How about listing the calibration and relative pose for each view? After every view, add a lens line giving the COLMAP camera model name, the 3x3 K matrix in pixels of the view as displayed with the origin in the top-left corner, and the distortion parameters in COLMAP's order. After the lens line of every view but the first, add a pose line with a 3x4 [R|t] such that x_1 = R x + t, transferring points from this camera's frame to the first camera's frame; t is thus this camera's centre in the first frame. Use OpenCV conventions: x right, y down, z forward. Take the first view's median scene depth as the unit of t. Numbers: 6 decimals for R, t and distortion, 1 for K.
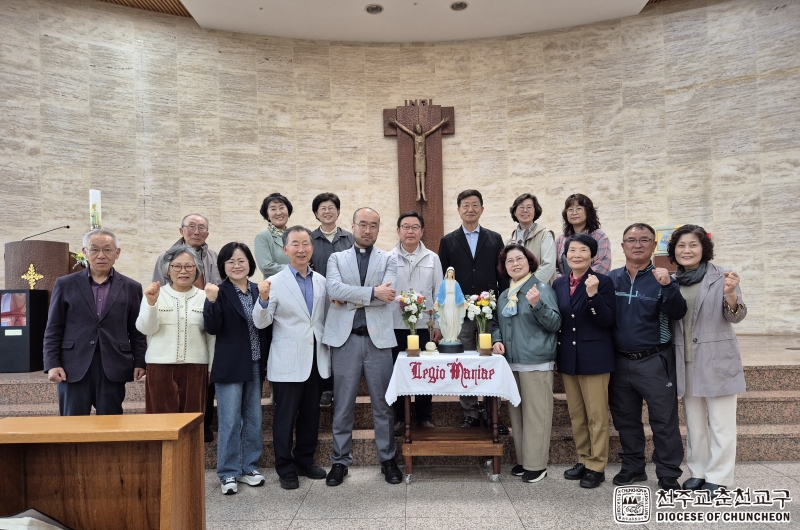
lens RADIAL K [[529.6, 0, 398.6], [0, 529.6, 296.5], [0, 0, 1]] dist [0.080948, -0.080525]
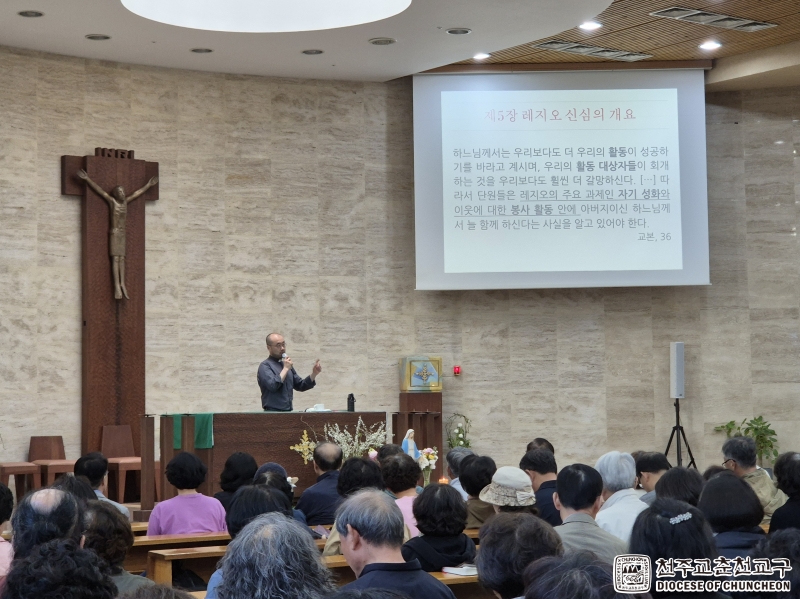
lens RADIAL K [[1760.0, 0, 403.7], [0, 1760.0, 271.2], [0, 0, 1]] dist [-0.877398, 13.676471]
pose [[0.791626, 0.060306, 0.608022, -1.041203], [-0.011979, 0.996458, -0.083237, -0.035797], [-0.610888, 0.058609, 0.789545, -0.989000]]
